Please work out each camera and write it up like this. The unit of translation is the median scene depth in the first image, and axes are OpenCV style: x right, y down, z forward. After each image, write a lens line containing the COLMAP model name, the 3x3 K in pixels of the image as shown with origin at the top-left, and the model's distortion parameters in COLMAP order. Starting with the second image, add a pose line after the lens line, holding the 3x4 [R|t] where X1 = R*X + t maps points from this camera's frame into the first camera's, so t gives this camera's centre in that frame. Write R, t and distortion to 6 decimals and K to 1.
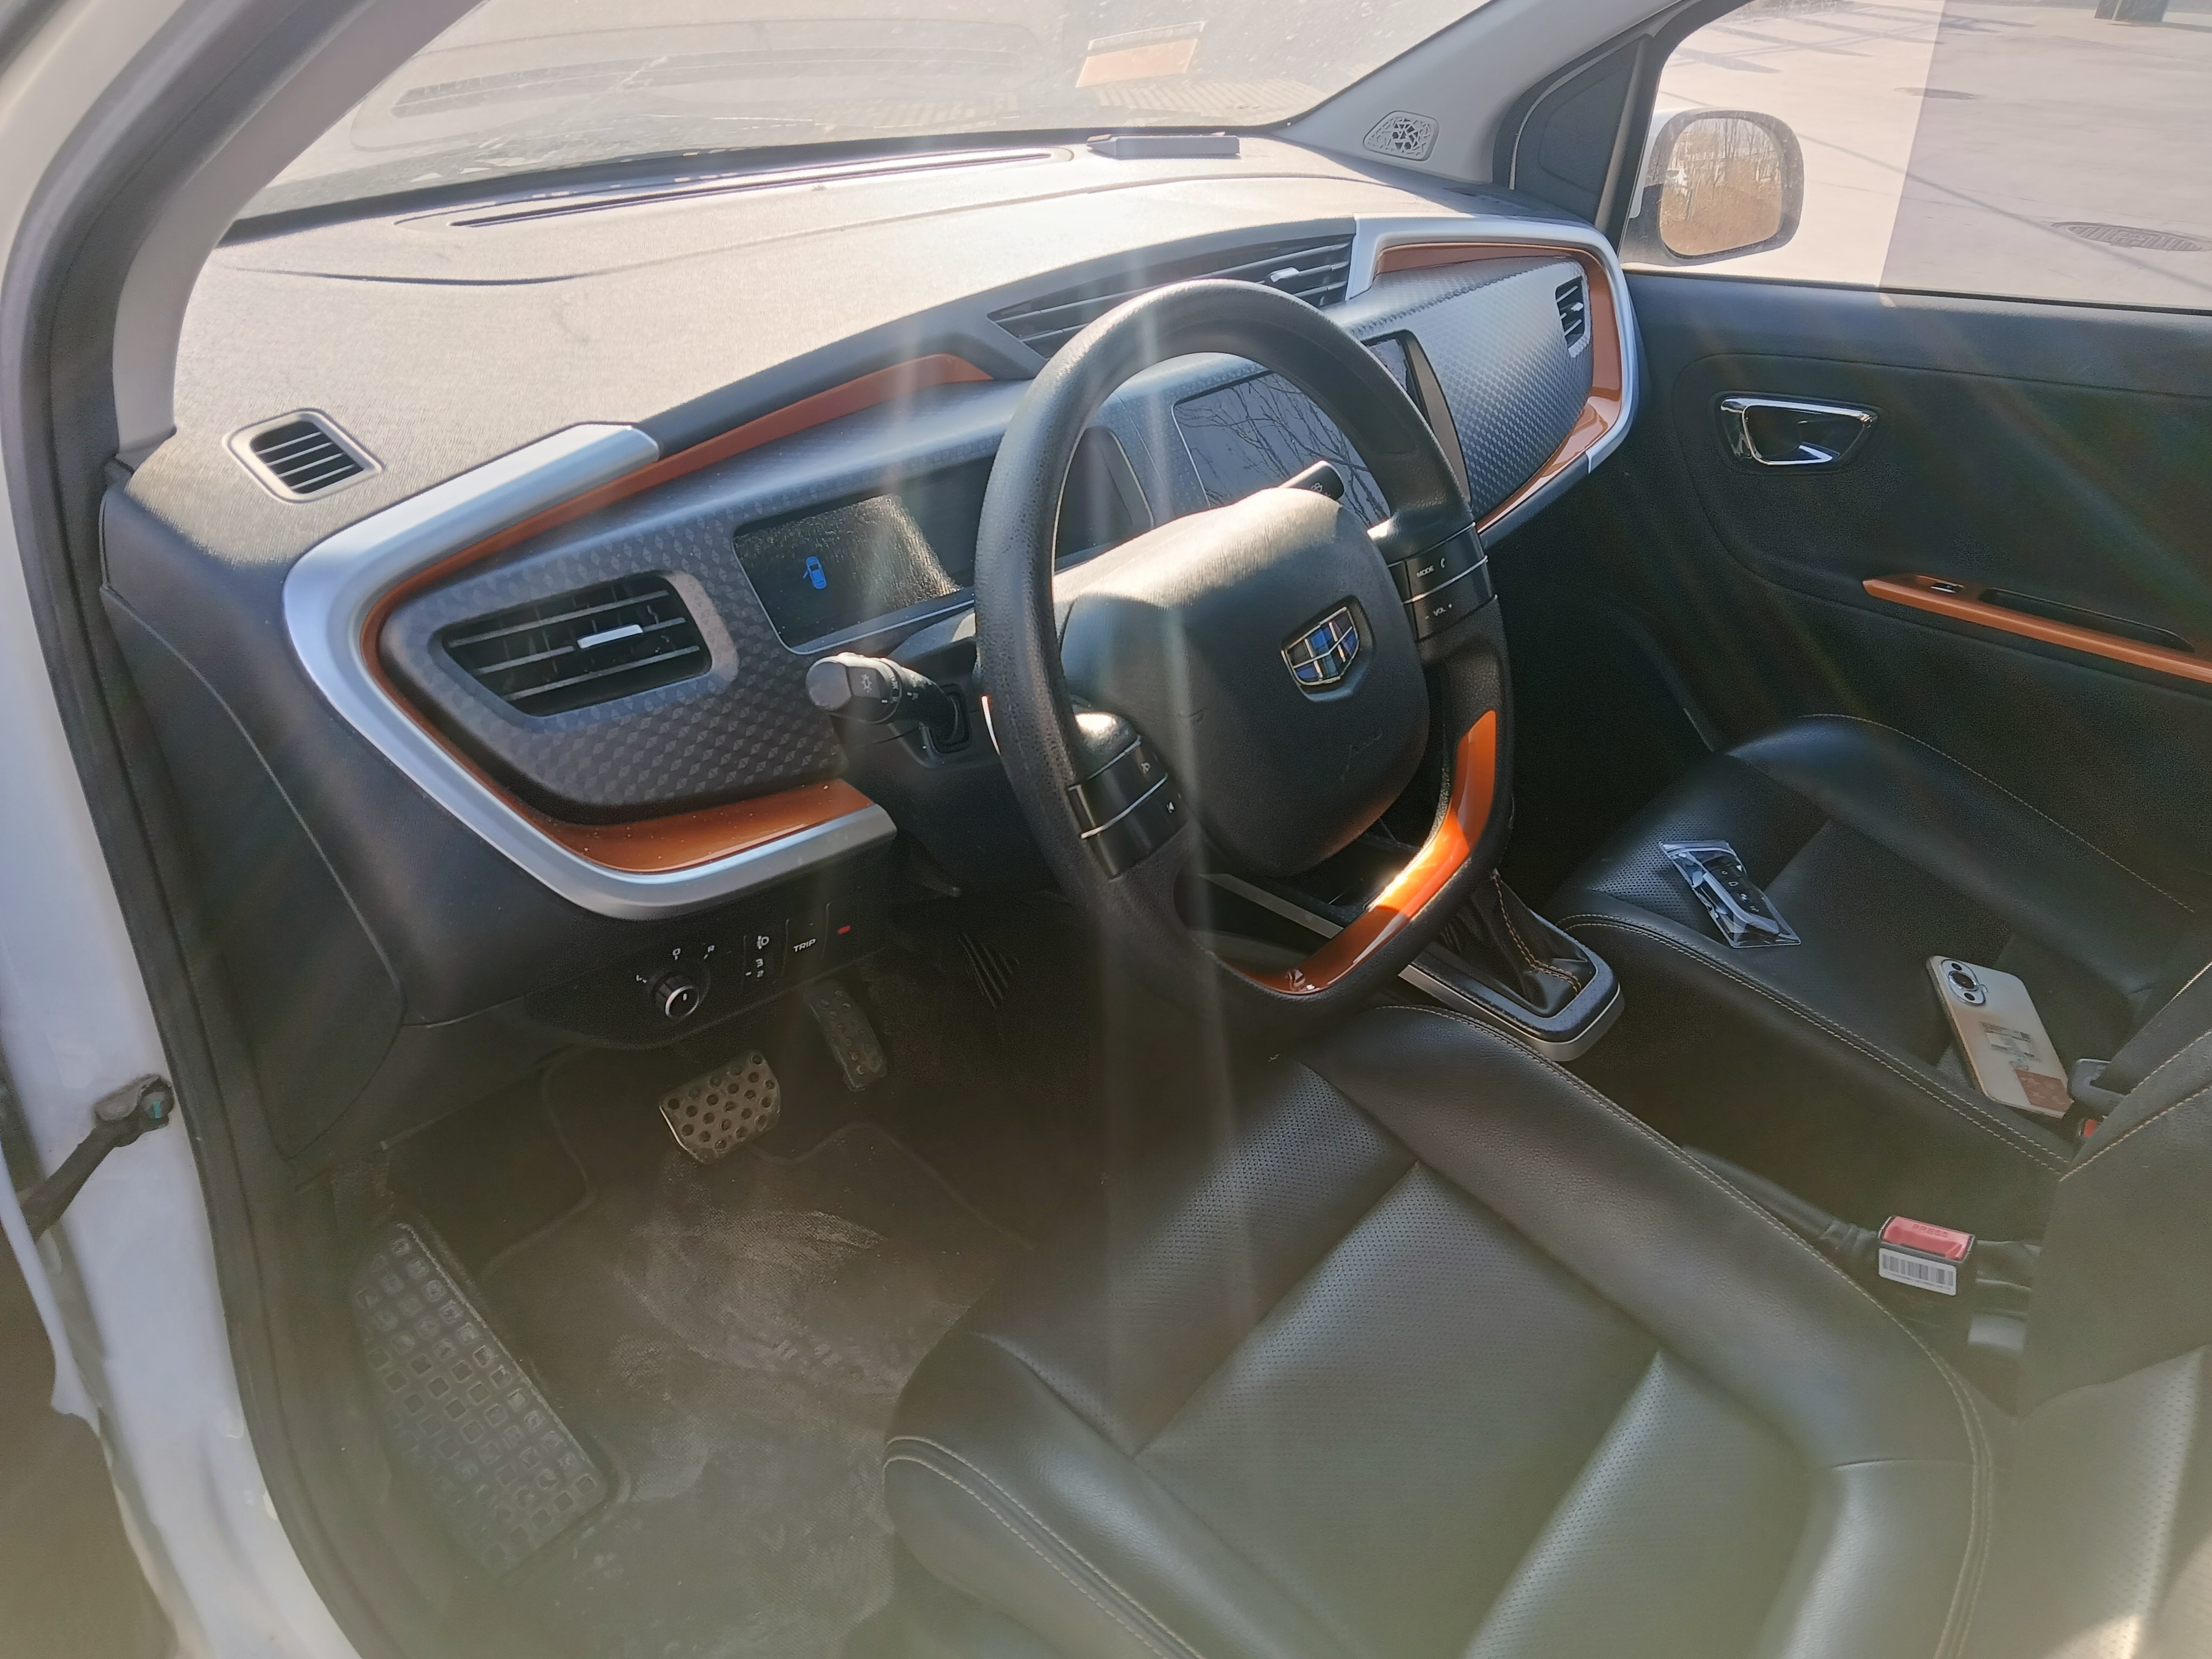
lens RADIAL K [[1690.7, 0, 1104.3], [0, 1690.7, 864.2], [0, 0, 1]] dist [0.070546, -0.077575]
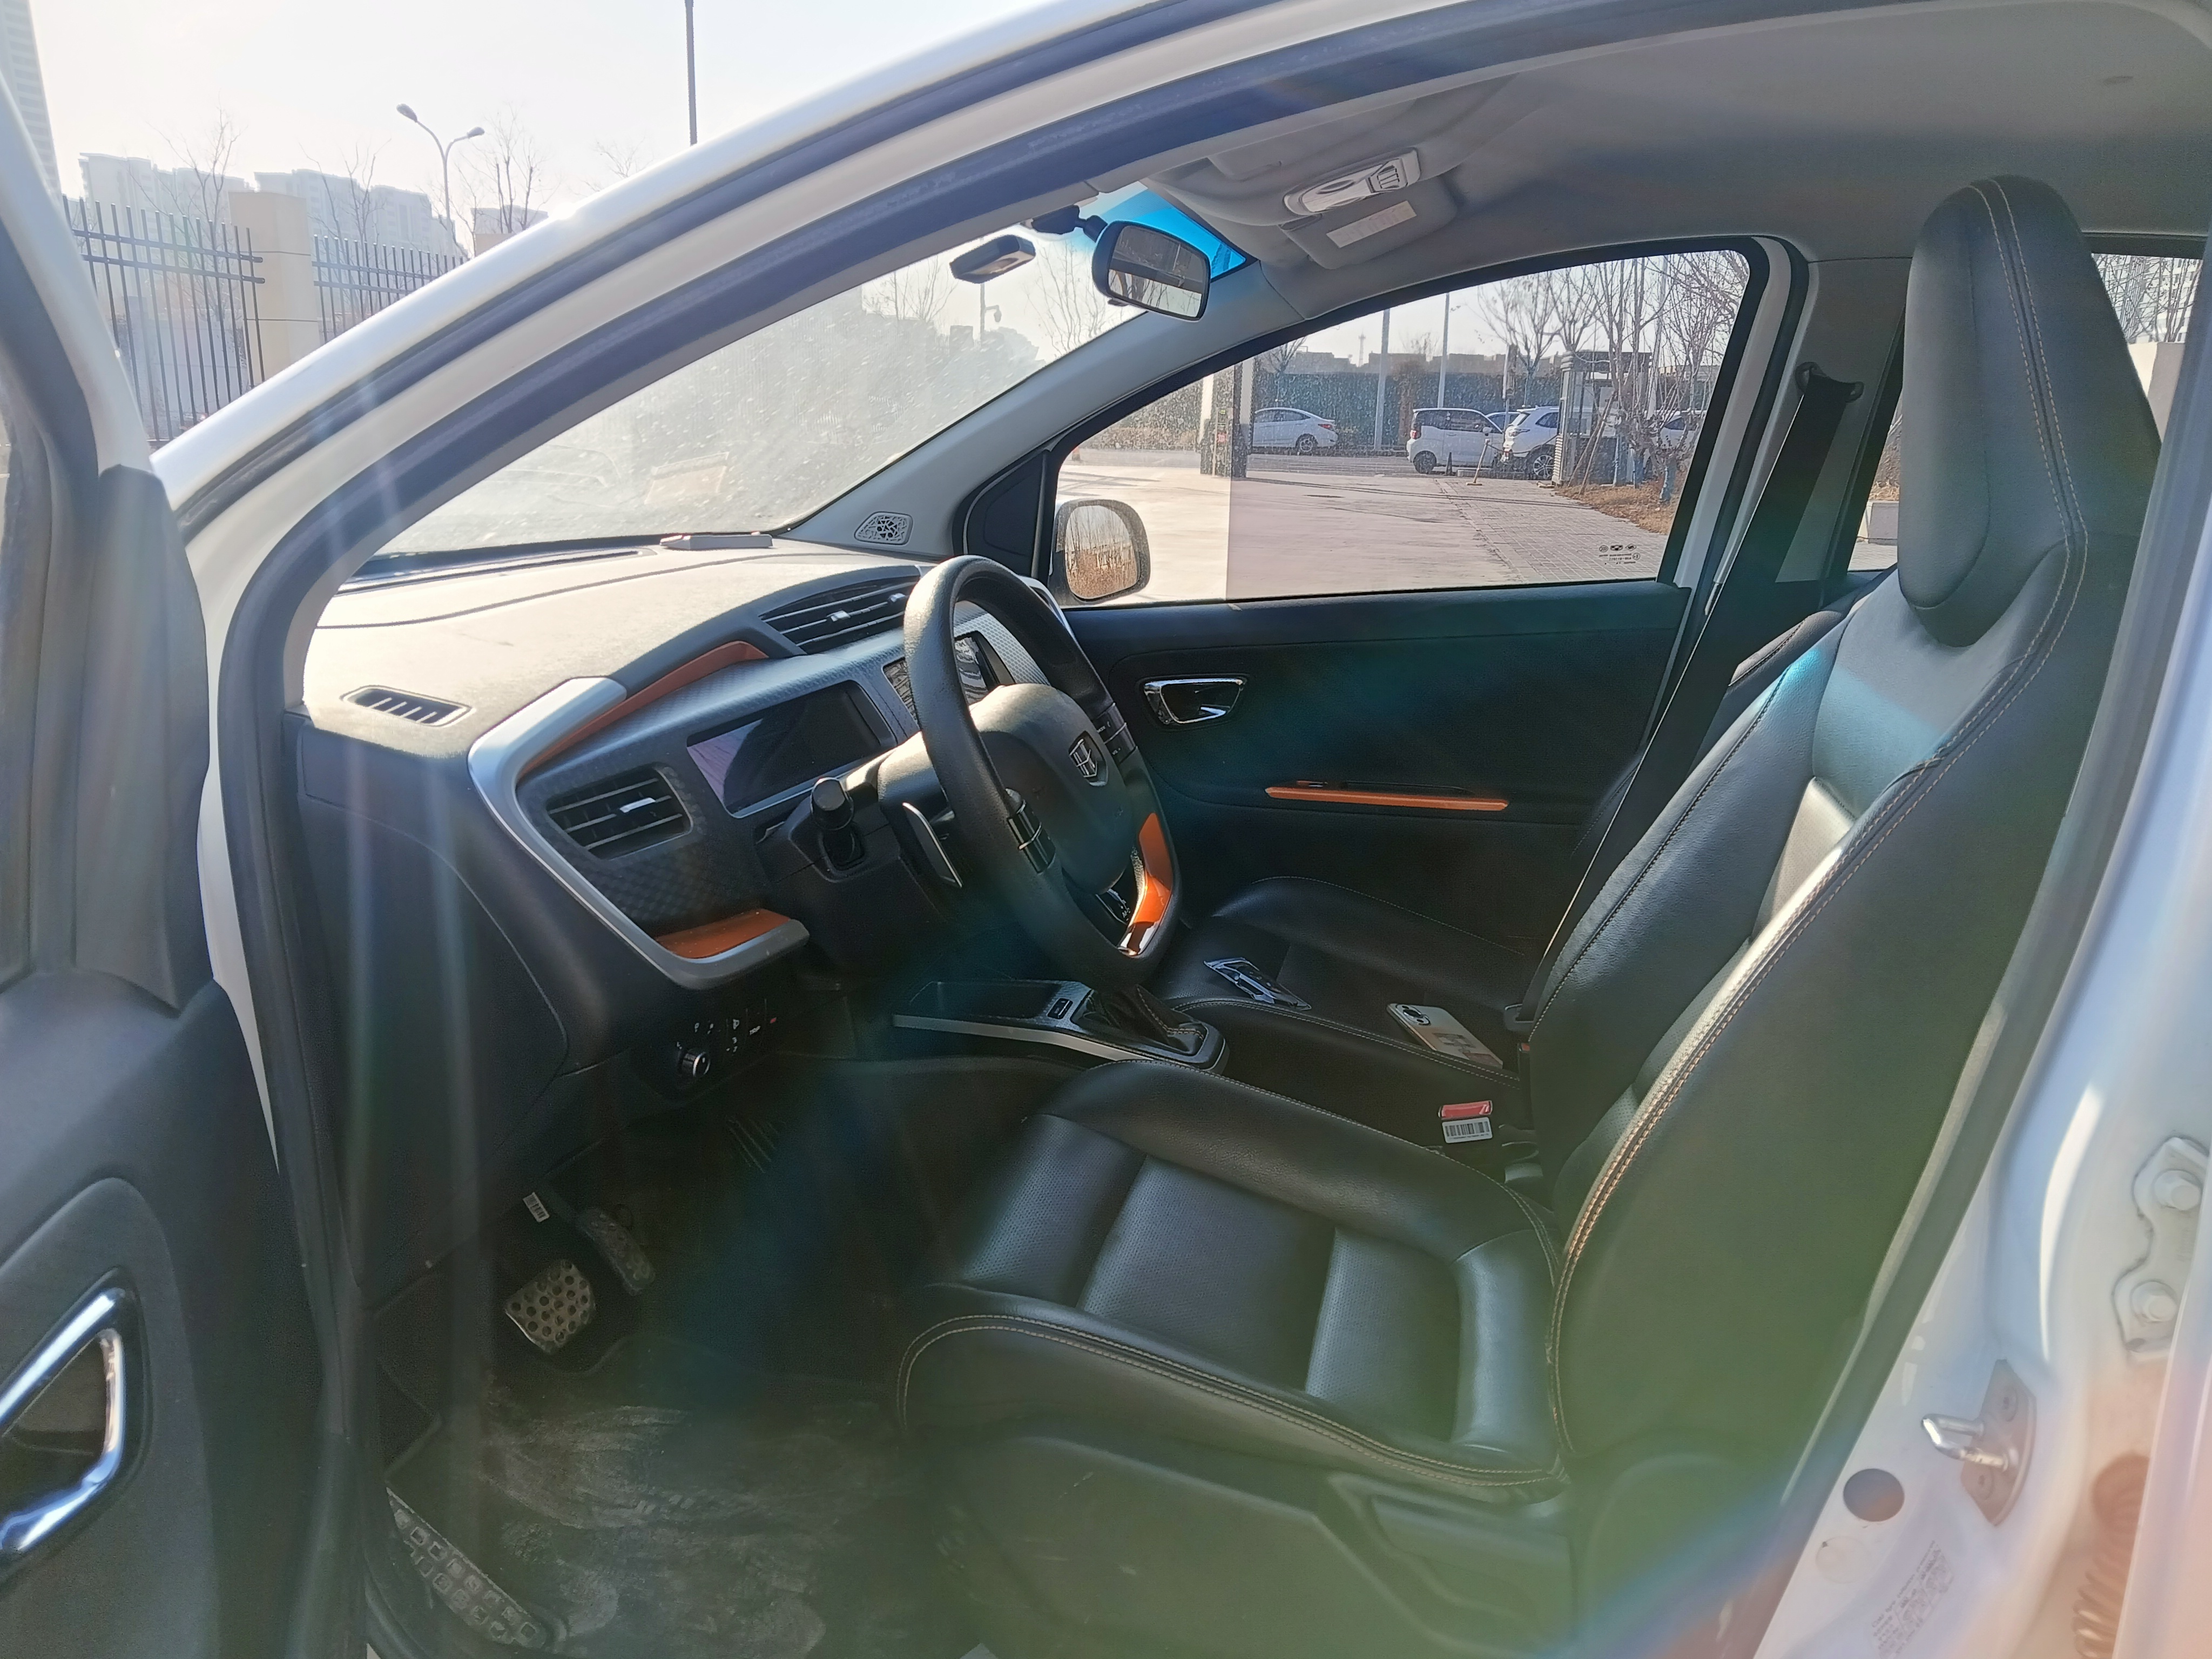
lens RADIAL K [[1690.7, 0, 1104.3], [0, 1690.7, 864.2], [0, 0, 1]] dist [0.070546, -0.077575]
pose [[0.908388, -0.140310, 0.393883, -0.302028], [0.233306, 0.951824, -0.198998, 0.177126], [-0.346986, 0.272662, 0.897361, -0.257404]]
